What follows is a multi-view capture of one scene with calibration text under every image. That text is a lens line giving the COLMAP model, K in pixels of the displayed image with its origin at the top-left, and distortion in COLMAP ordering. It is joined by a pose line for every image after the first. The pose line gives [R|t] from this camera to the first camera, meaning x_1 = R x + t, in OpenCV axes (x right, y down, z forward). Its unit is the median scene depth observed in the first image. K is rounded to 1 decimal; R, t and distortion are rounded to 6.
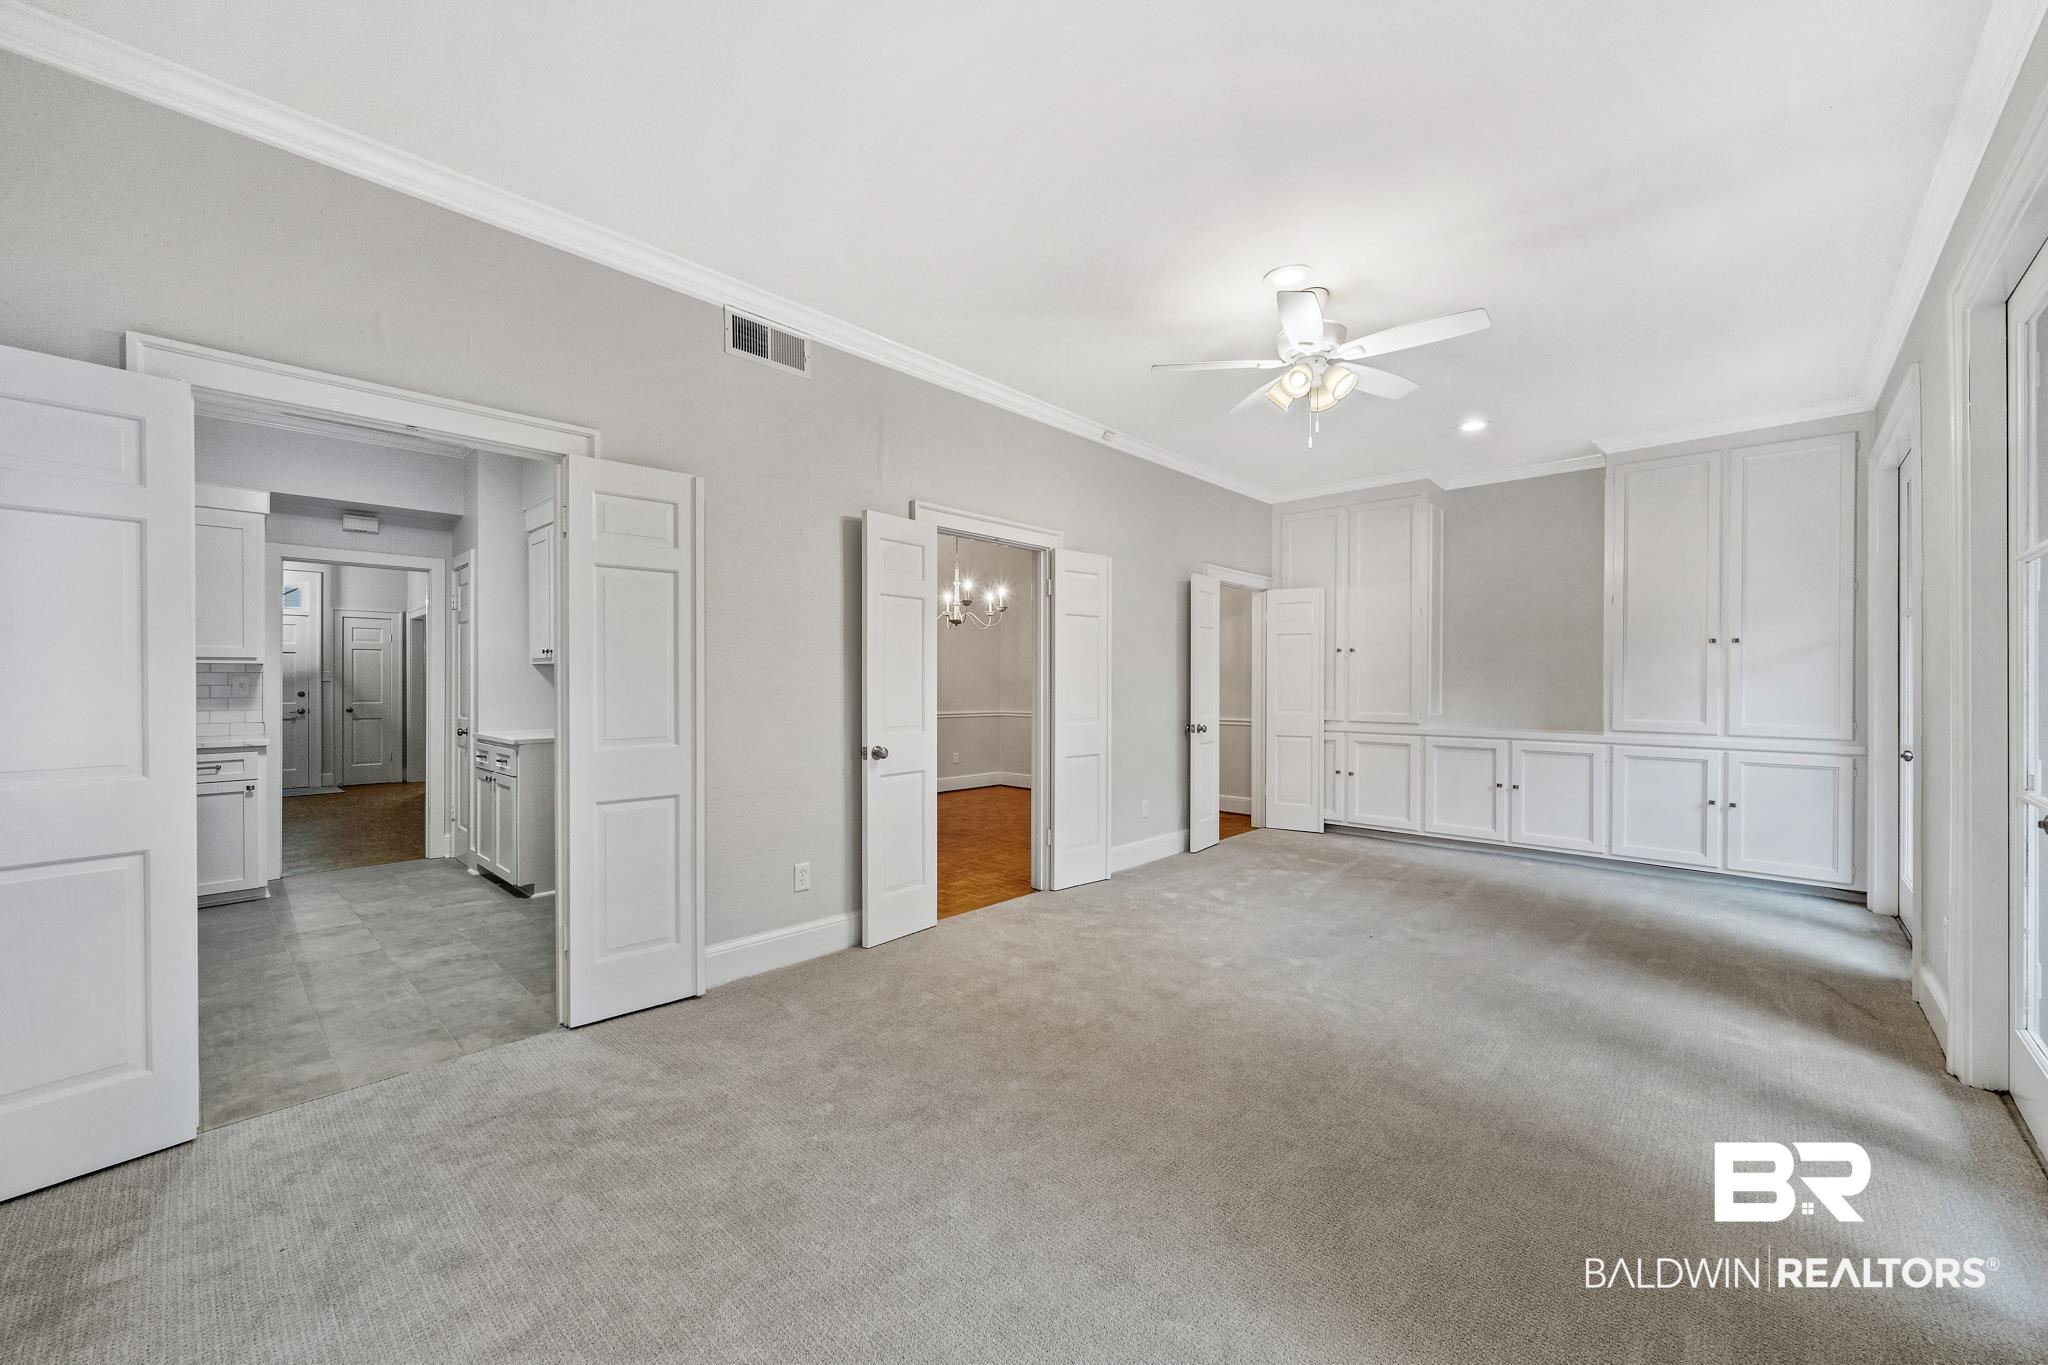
lens RADIAL K [[797.1, 0, 1030.9], [0, 797.1, 677.2], [0, 0, 1]] dist [-0.003060, 0.000069]
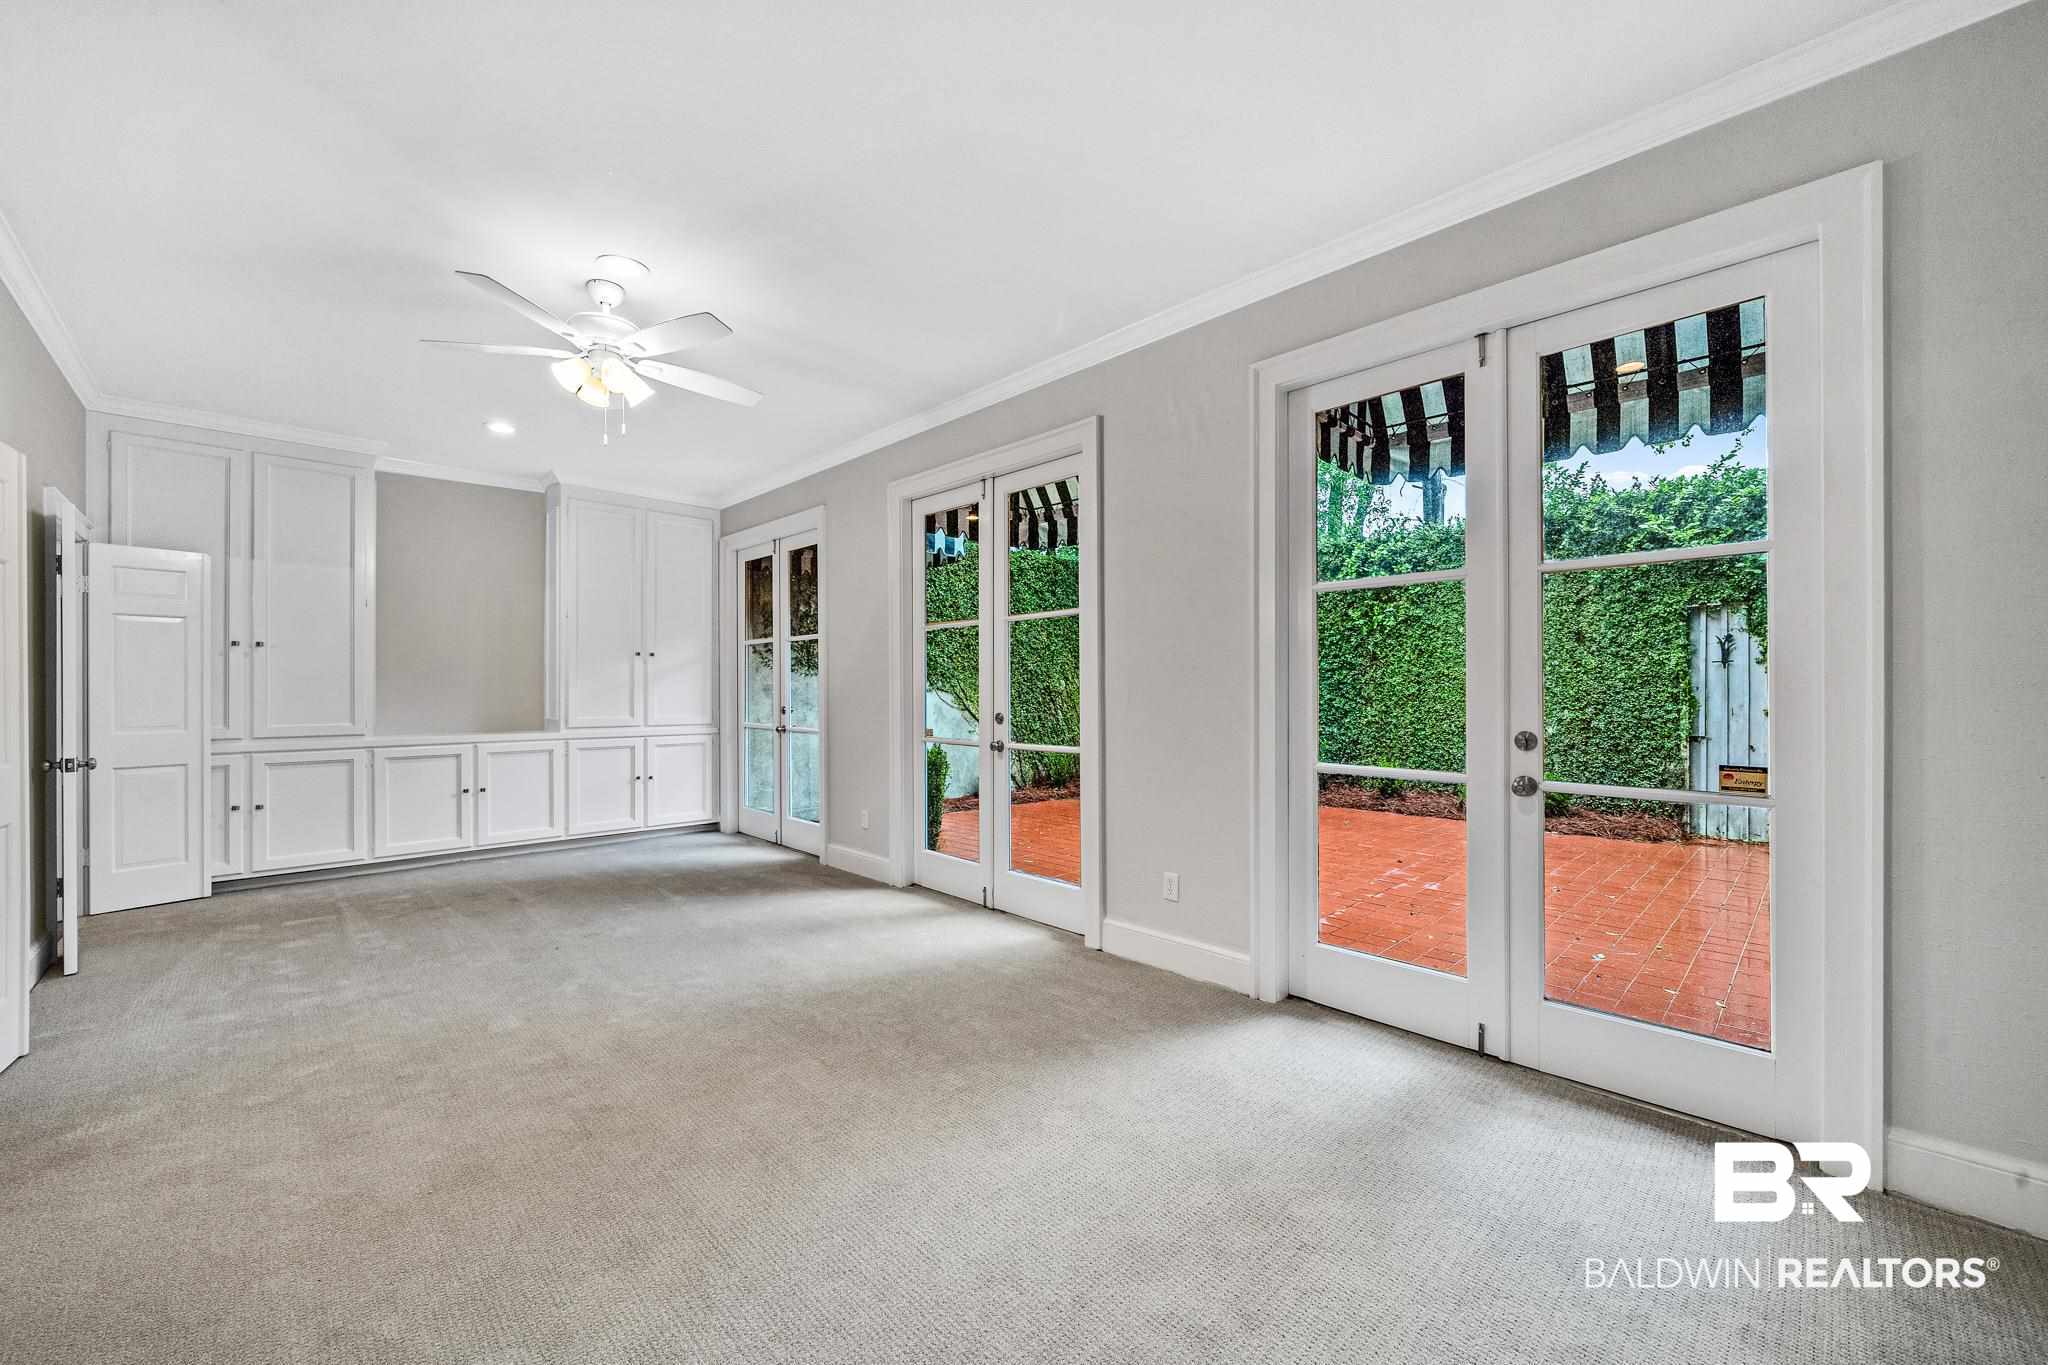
lens RADIAL K [[797.1, 0, 1031.6], [0, 797.1, 688.3], [0, 0, 1]] dist [-0.003060, 0.000069]
pose [[0.036806, -0.006024, 0.999304, -0.504117], [-0.006910, 0.999956, 0.006283, -0.002710], [-0.999299, -0.007136, 0.036763, 0.370551]]
